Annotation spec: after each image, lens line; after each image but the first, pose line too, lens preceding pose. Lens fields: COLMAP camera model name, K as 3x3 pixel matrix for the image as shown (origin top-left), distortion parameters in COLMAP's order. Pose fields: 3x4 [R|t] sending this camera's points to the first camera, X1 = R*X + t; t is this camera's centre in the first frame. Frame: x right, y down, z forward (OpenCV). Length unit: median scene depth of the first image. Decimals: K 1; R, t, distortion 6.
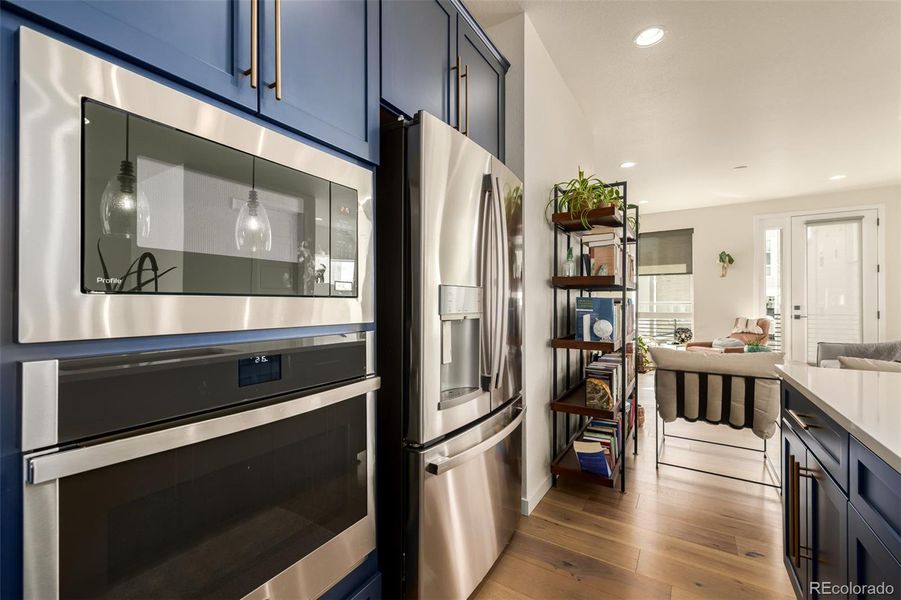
lens RADIAL K [[378.7, 0, 448.0], [0, 378.7, 300.9], [0, 0, 1]] dist [0.000425, -0.000686]
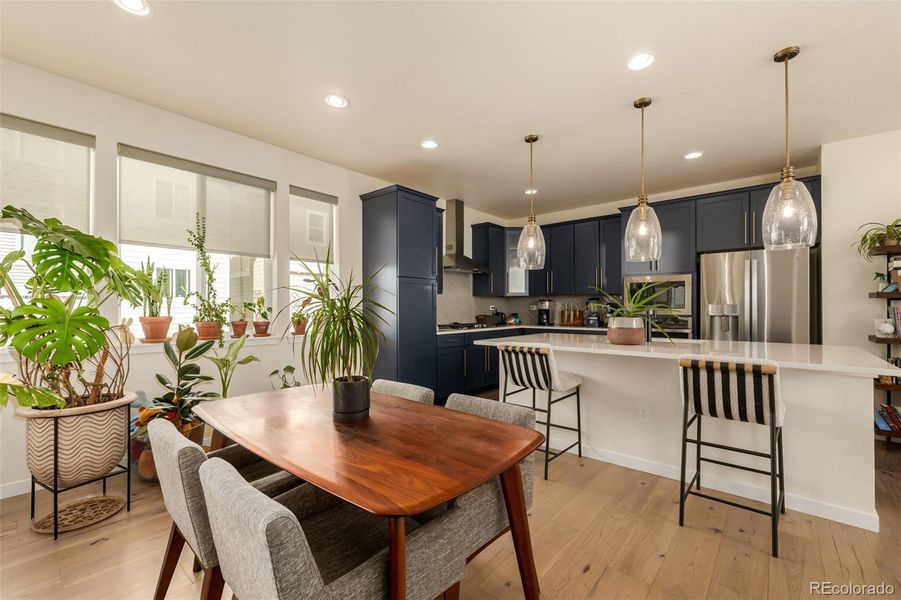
lens RADIAL K [[378.7, 0, 458.8], [0, 378.7, 308.5], [0, 0, 1]] dist [0.000425, -0.000686]
pose [[-0.139711, 0.000959, -0.990192, 1.693339], [0.001450, 0.999999, 0.000764, -0.005981], [0.990191, -0.001329, -0.139713, -0.329582]]
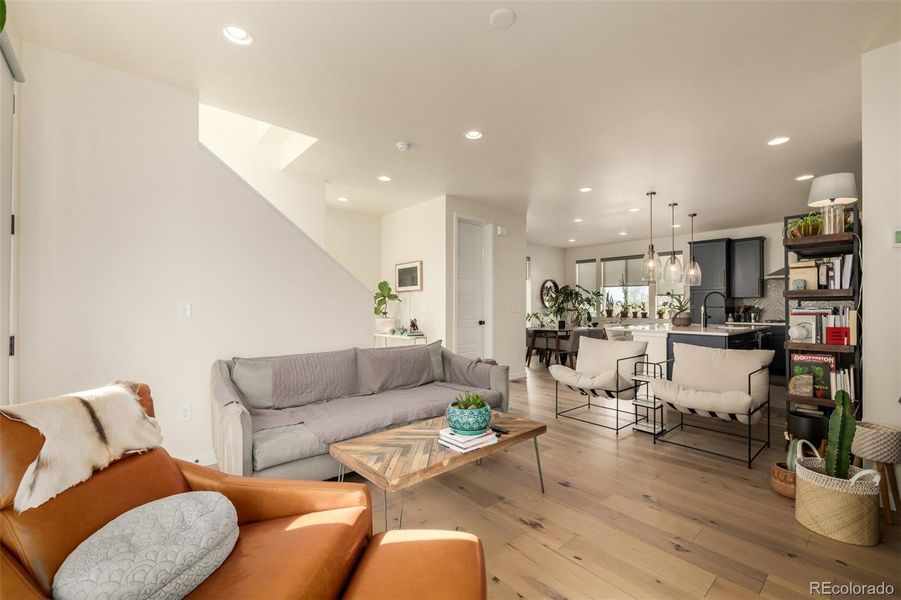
lens RADIAL K [[378.7, 0, 455.2], [0, 378.7, 305.2], [0, 0, 1]] dist [0.000425, -0.000686]
pose [[-0.963586, -0.003233, 0.267380, 1.177988], [-0.004093, 0.999988, -0.002660, -0.005831], [-0.267369, -0.003657, -0.963587, 2.379023]]
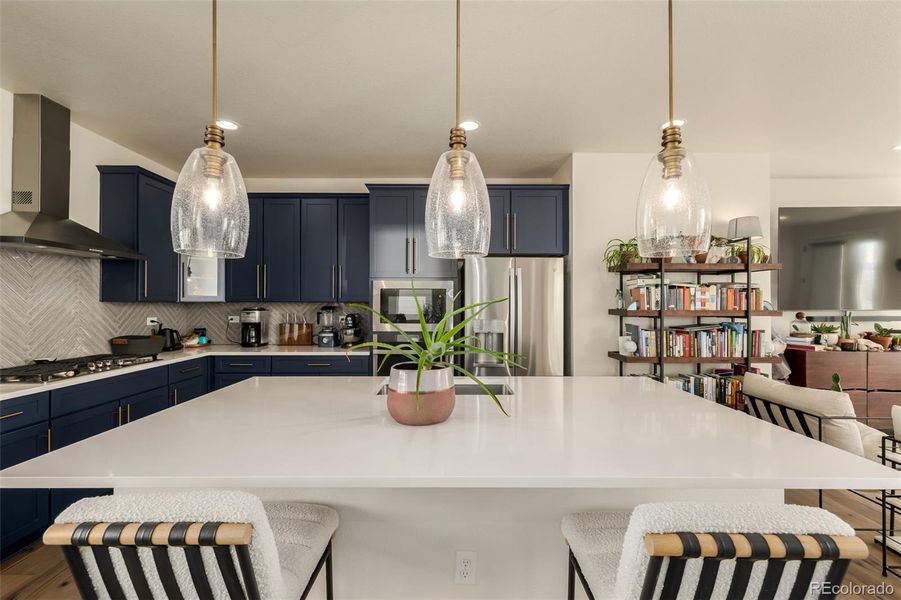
lens RADIAL K [[378.7, 0, 451.7], [0, 378.7, 301.6], [0, 0, 1]] dist [0.000425, -0.000686]
pose [[0.530806, -0.005824, -0.847473, 1.035831], [-0.000648, 0.999973, -0.007278, -0.070553], [0.847493, 0.004412, 0.530788, -0.262941]]
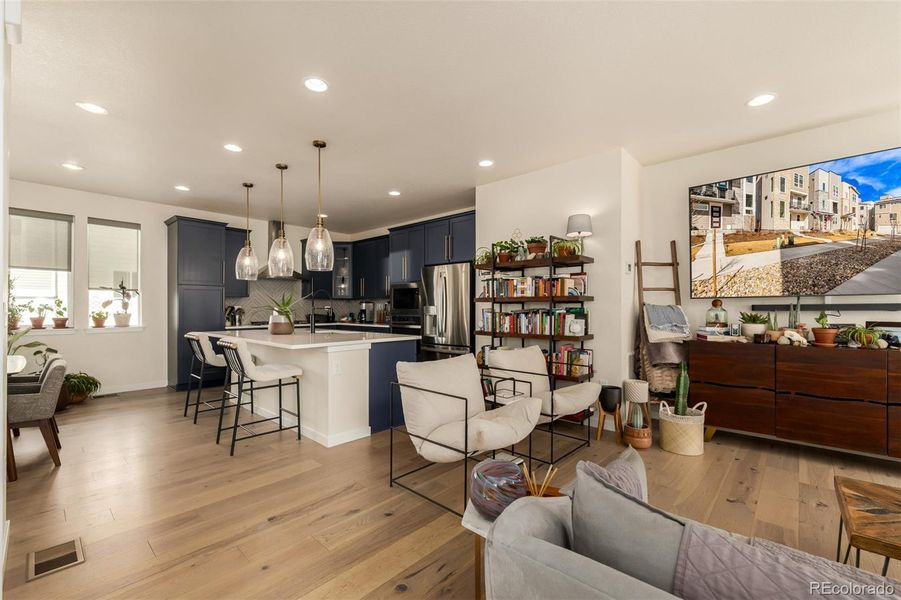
lens RADIAL K [[378.7, 0, 456.1], [0, 378.7, 310.0], [0, 0, 1]] dist [0.000425, -0.000686]
pose [[-0.161896, 0.004630, -0.986797, 1.970369], [-0.001203, 0.999987, 0.004890, -0.009686], [0.986807, 0.001979, -0.161888, 0.979539]]
